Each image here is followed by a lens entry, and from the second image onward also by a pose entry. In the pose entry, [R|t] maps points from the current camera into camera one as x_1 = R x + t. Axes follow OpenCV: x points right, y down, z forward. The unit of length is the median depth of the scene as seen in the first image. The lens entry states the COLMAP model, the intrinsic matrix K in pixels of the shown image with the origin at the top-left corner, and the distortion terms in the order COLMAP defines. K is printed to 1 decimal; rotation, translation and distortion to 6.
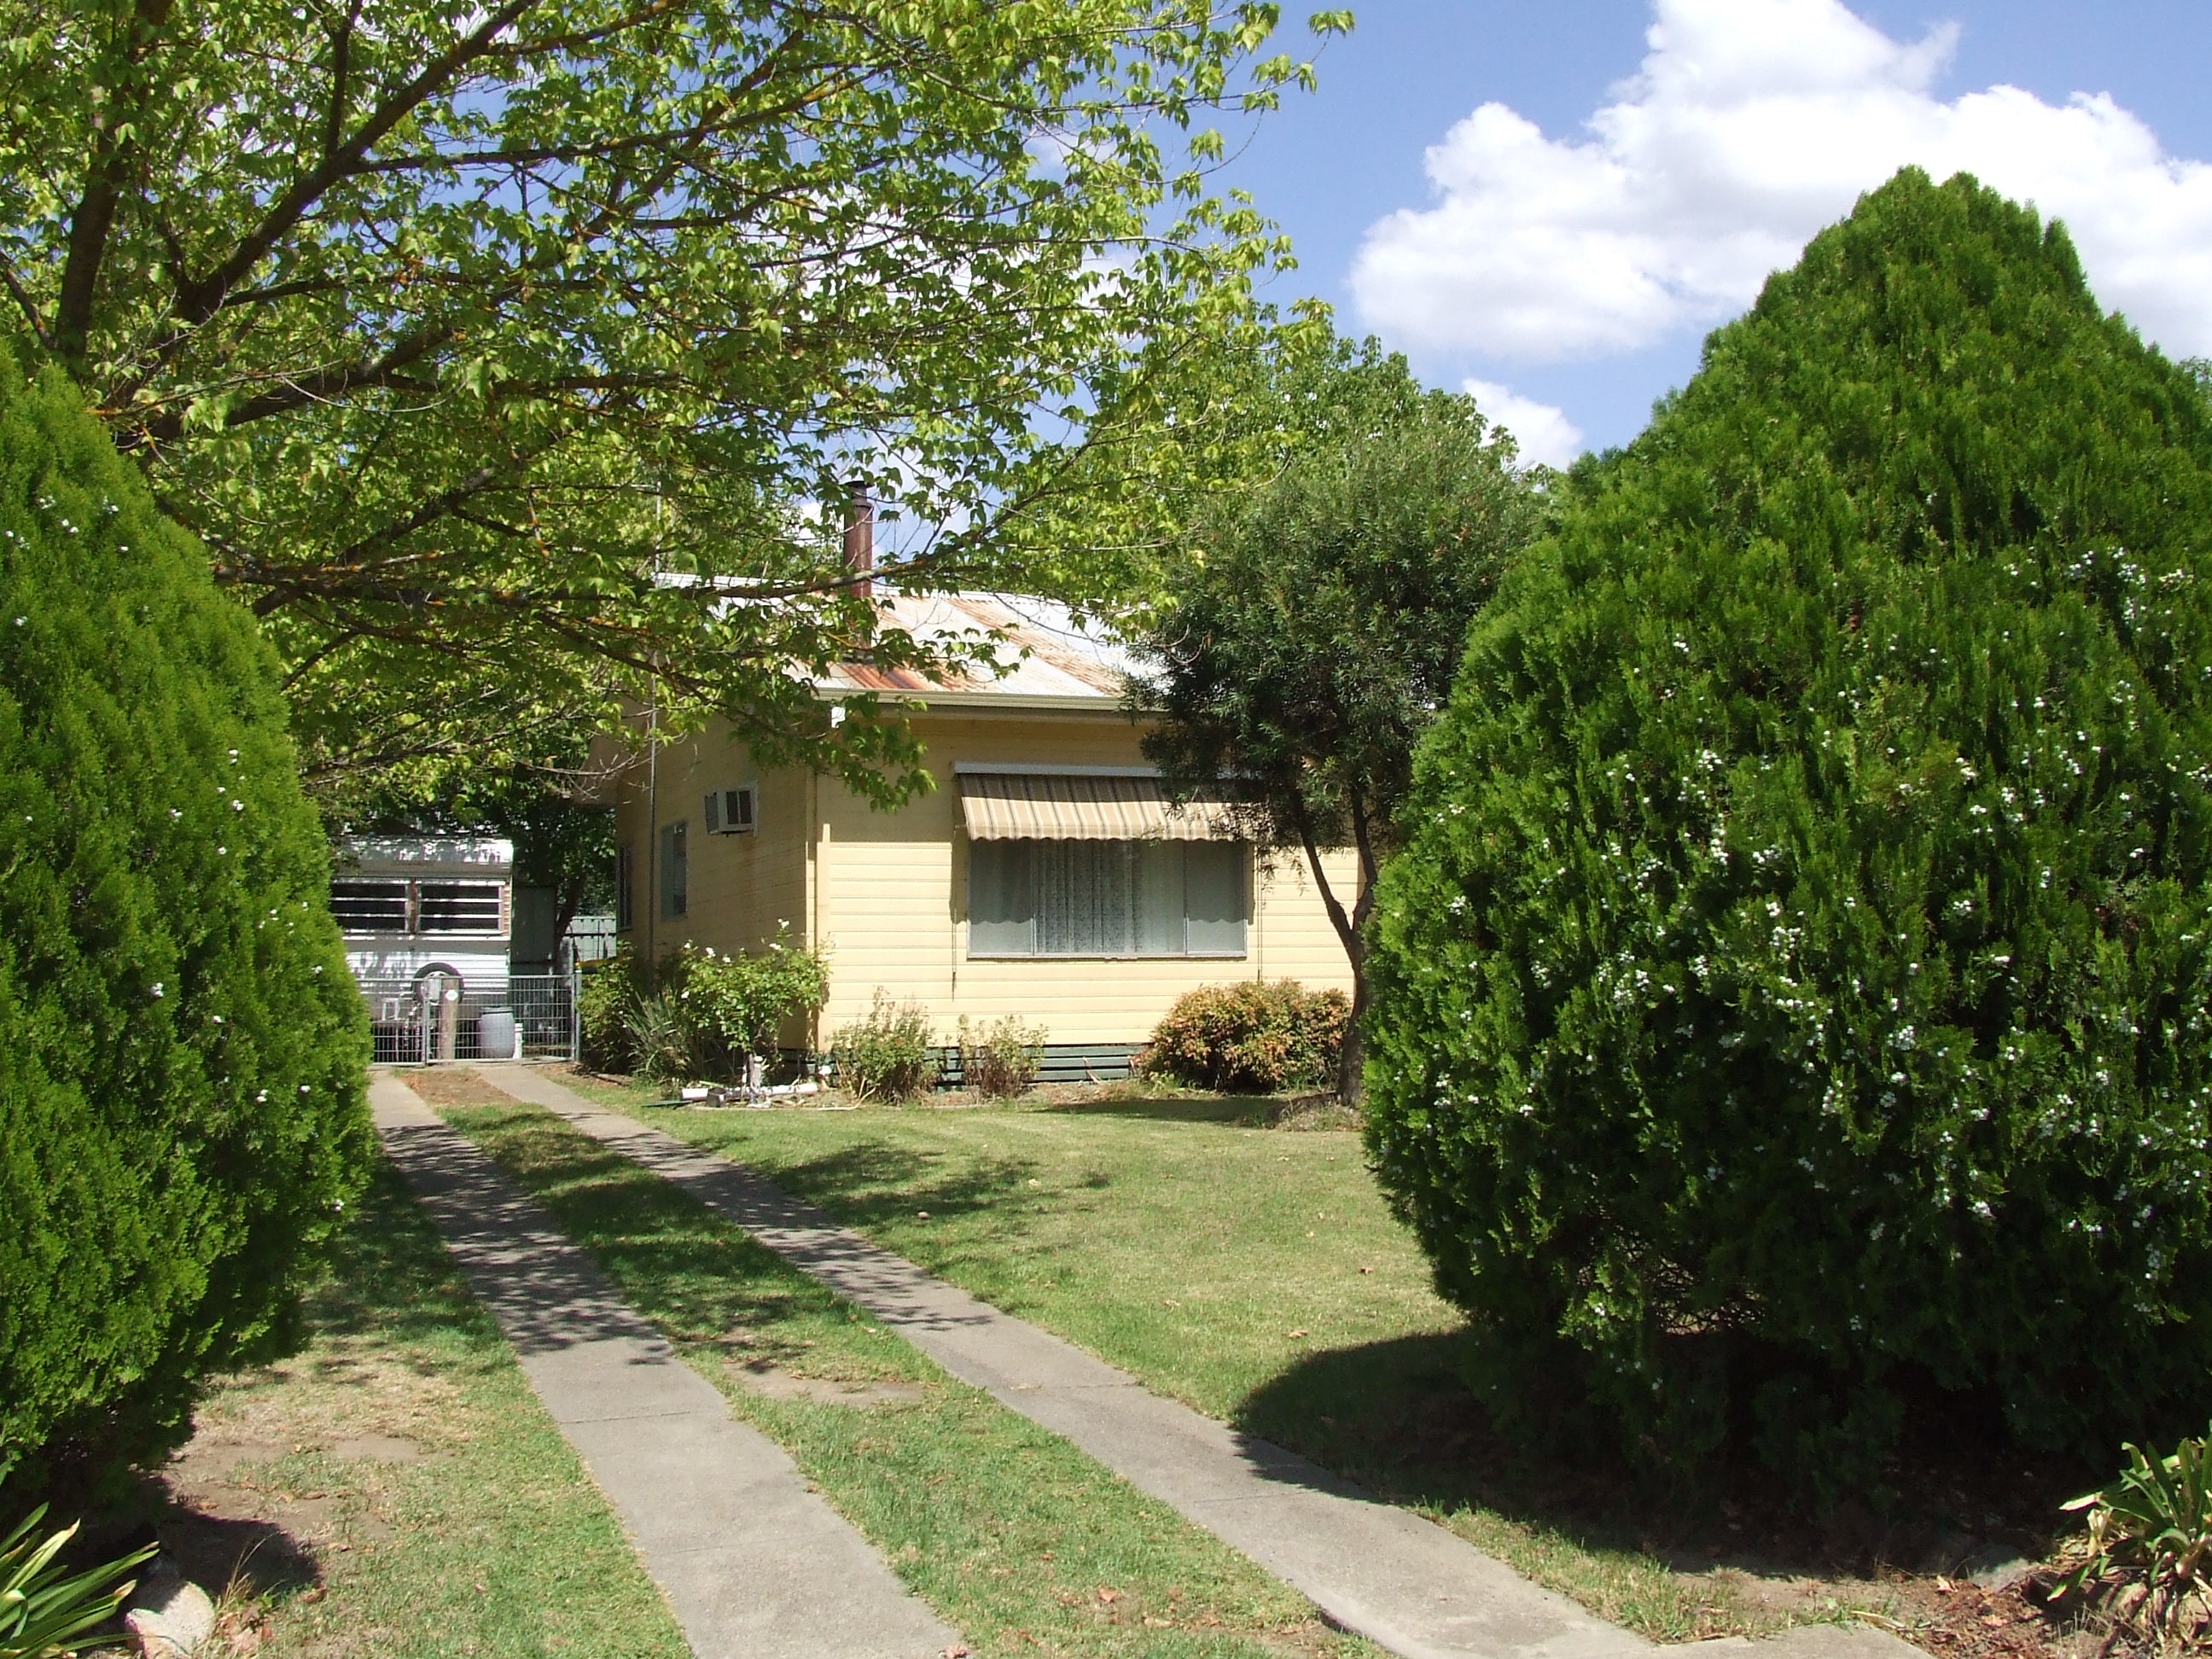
lens RADIAL K [[2424.9, 0, 1106.0], [0, 2424.9, 829.5], [0, 0, 1]] dist [-0.110357, 0.209105]
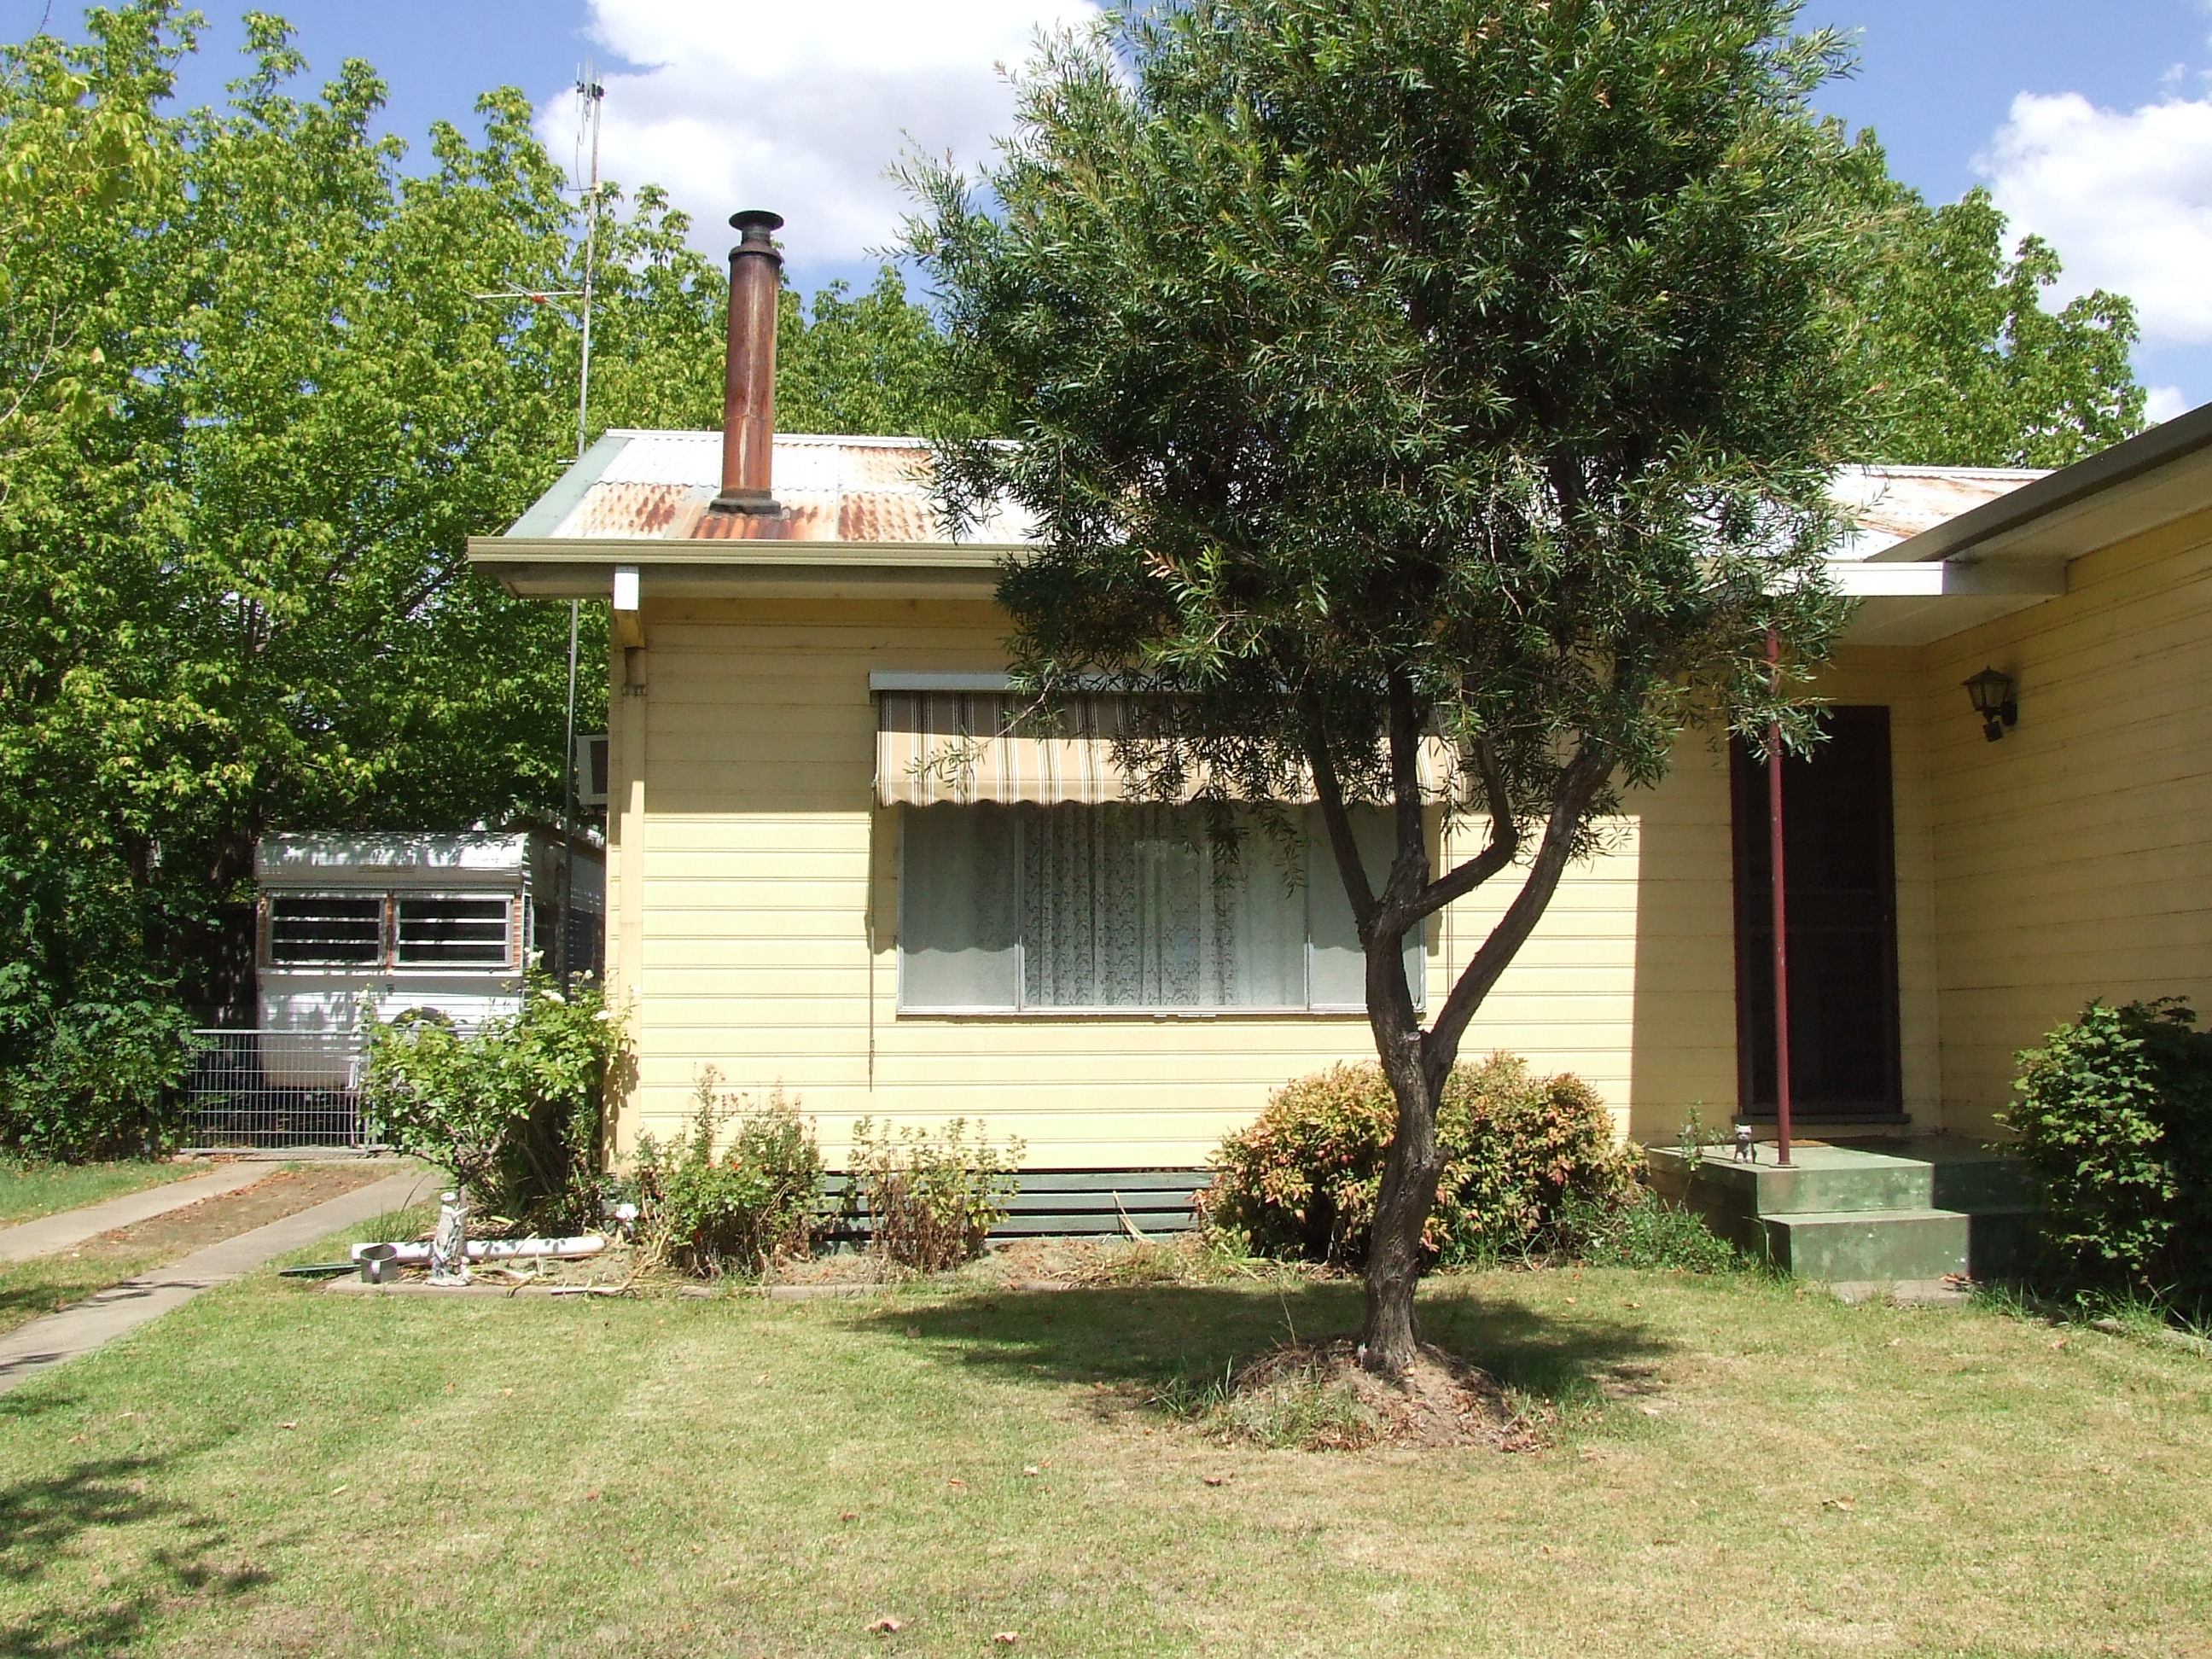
lens RADIAL K [[2424.9, 0, 1106.0], [0, 2424.9, 829.5], [0, 0, 1]] dist [-0.110357, 0.209105]
pose [[0.967234, -0.013124, -0.253547, 0.135948], [0.010419, 0.999874, -0.012008, 0.016939], [0.253673, 0.008973, 0.967249, 0.466265]]
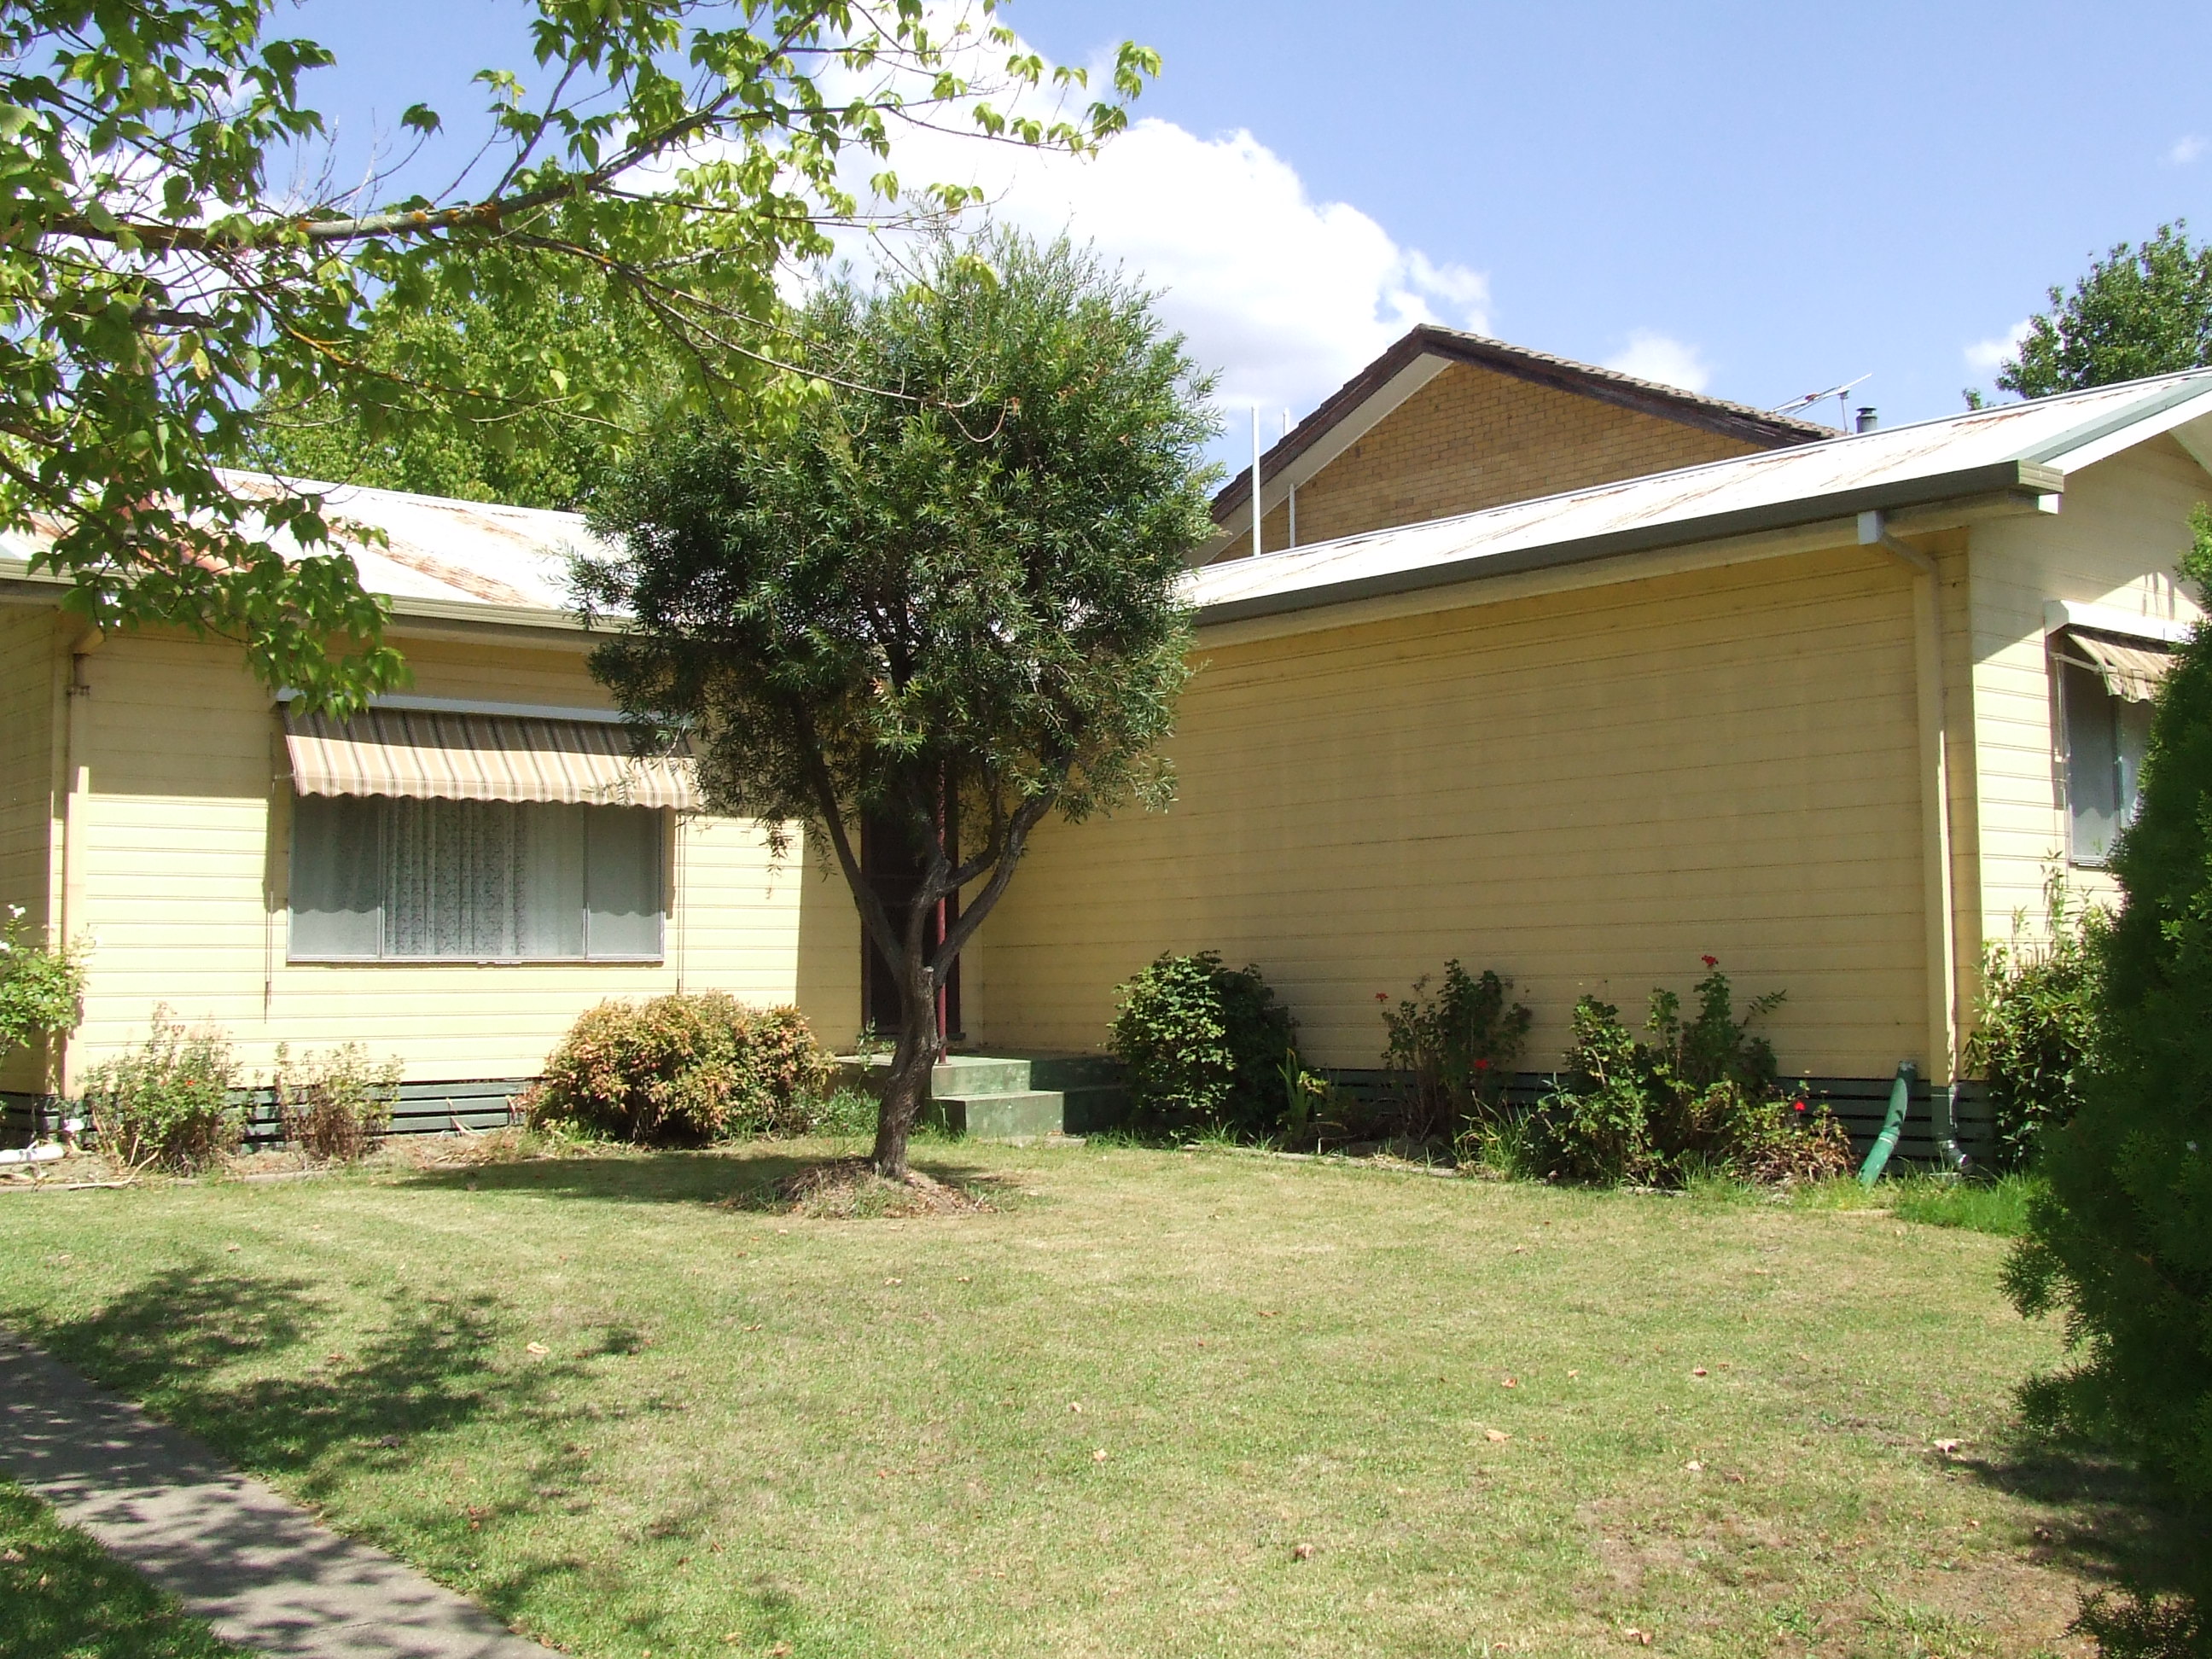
lens RADIAL K [[2424.9, 0, 1106.0], [0, 2424.9, 829.5], [0, 0, 1]] dist [-0.110357, 0.209105]
pose [[0.944501, 0.021950, 0.327775, -0.062516], [-0.023000, 0.999735, -0.000671, 0.009159], [-0.327703, -0.006905, 0.944756, 0.257215]]
